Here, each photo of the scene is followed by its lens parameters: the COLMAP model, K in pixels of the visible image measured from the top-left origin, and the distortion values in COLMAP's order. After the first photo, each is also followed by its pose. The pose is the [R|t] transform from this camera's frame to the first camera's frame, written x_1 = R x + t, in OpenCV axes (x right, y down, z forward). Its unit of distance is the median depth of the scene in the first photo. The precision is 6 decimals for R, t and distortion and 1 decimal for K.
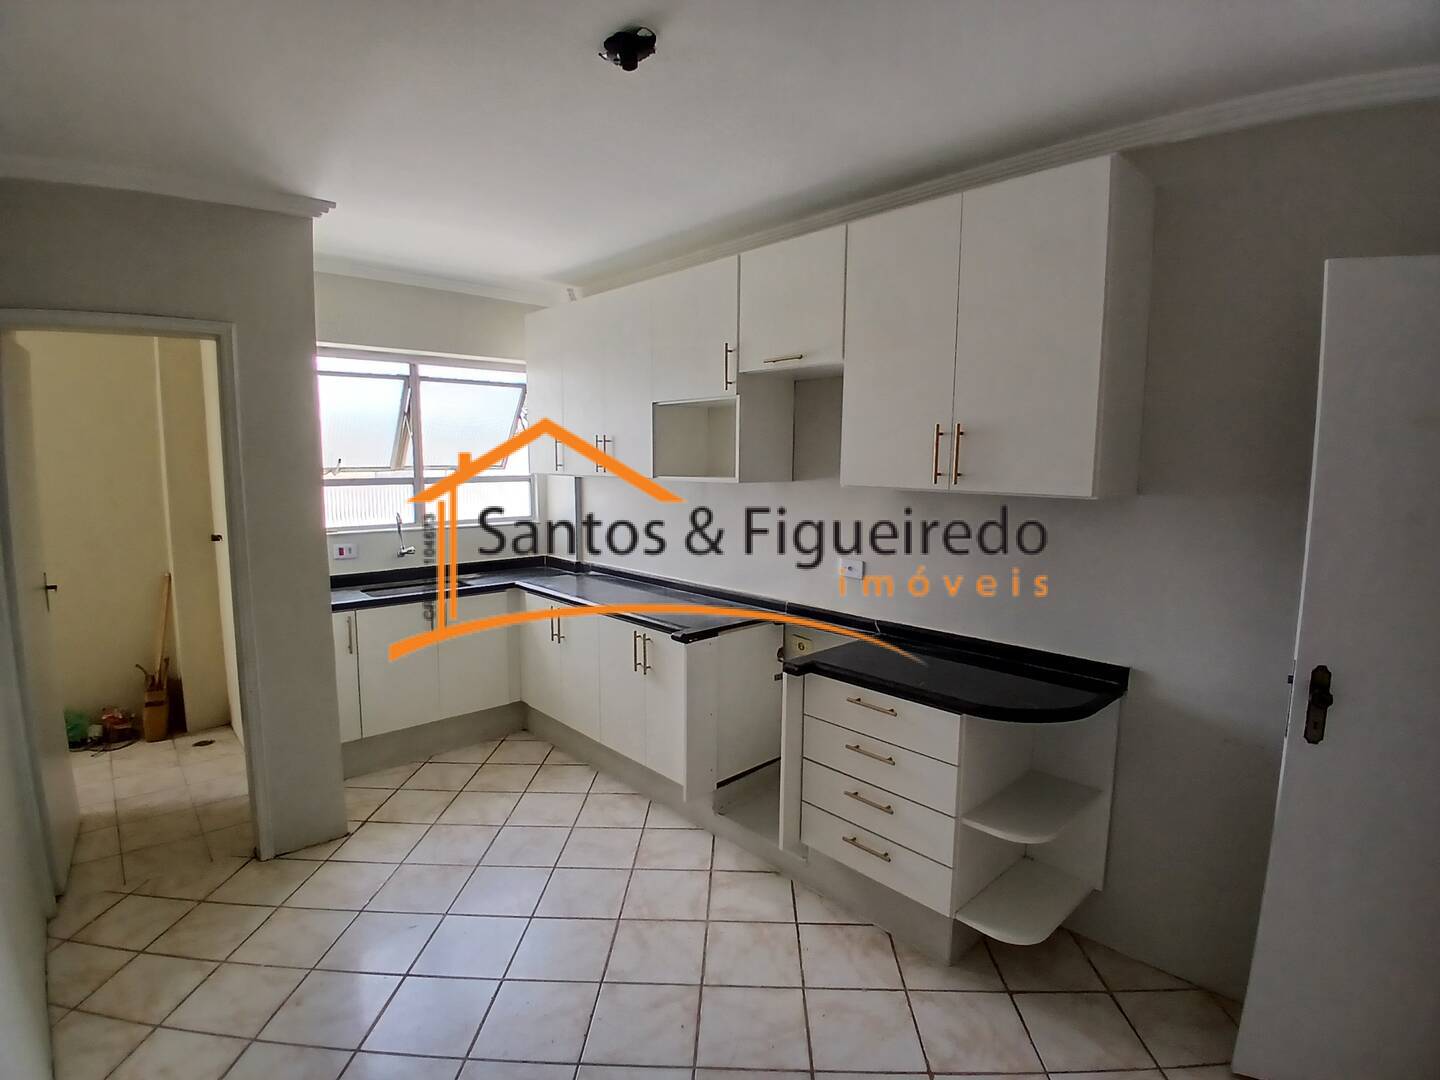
lens RADIAL K [[724.9, 0, 717.5], [0, 724.9, 542.8], [0, 0, 1]] dist [0.000607, -0.040148]
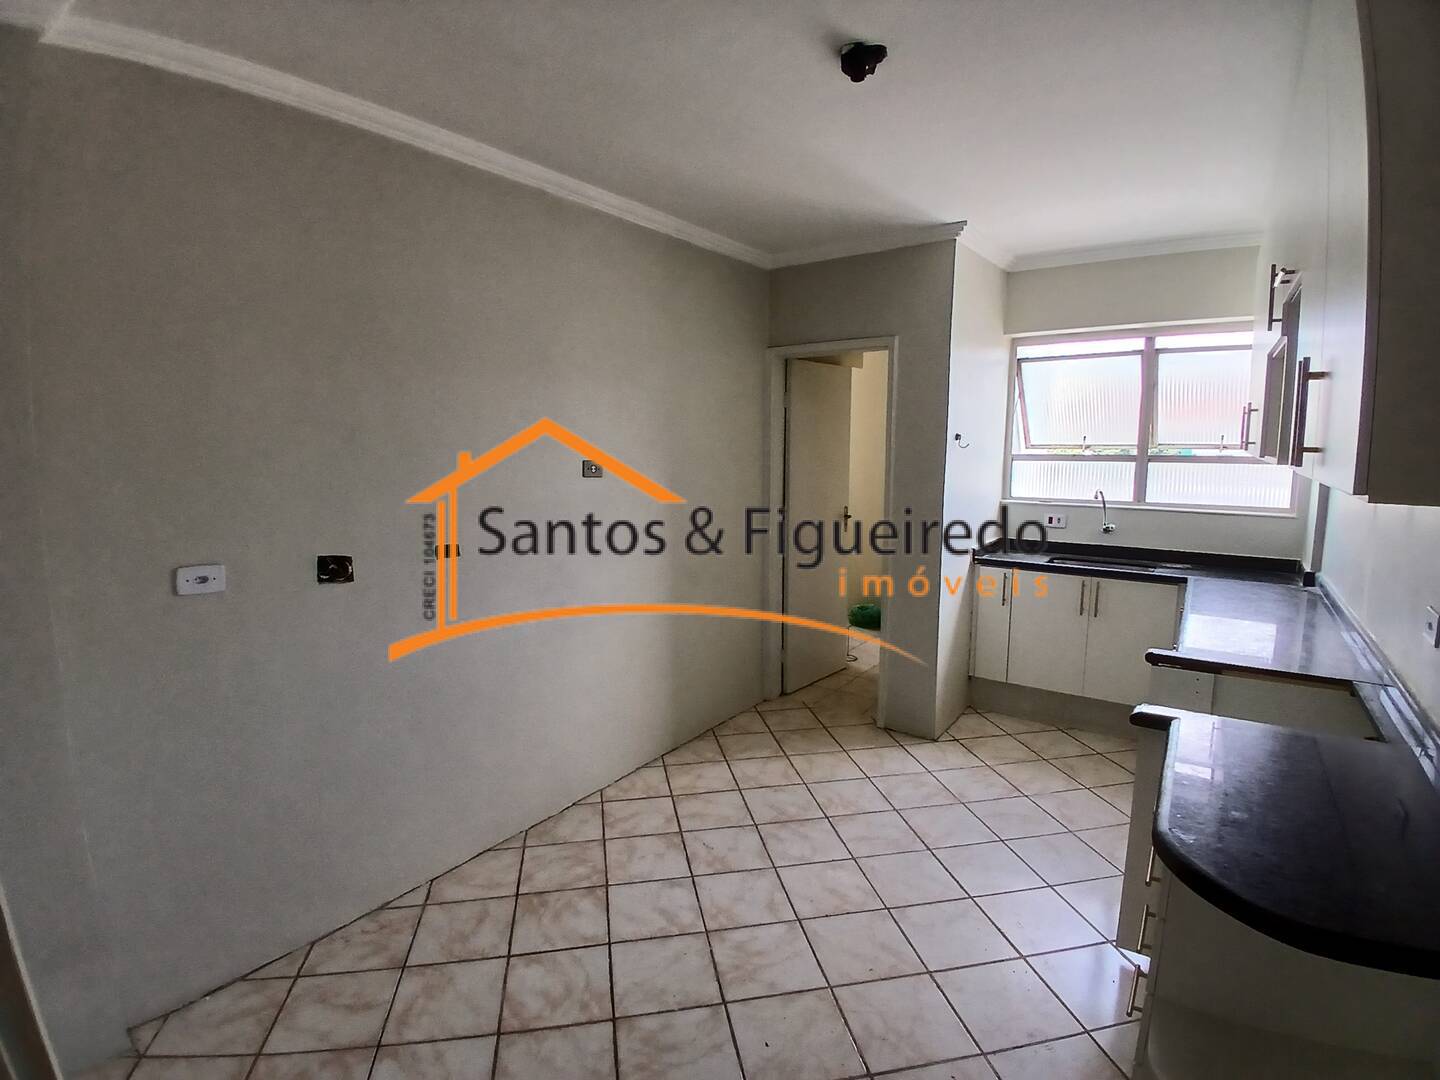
lens RADIAL K [[724.9, 0, 717.5], [0, 724.9, 542.8], [0, 0, 1]] dist [0.000607, -0.040148]
pose [[0.220523, 0.132782, -0.966301, 0.502669], [-0.111705, 0.987610, 0.110218, -0.021582], [0.968964, 0.083636, 0.232623, 0.291430]]
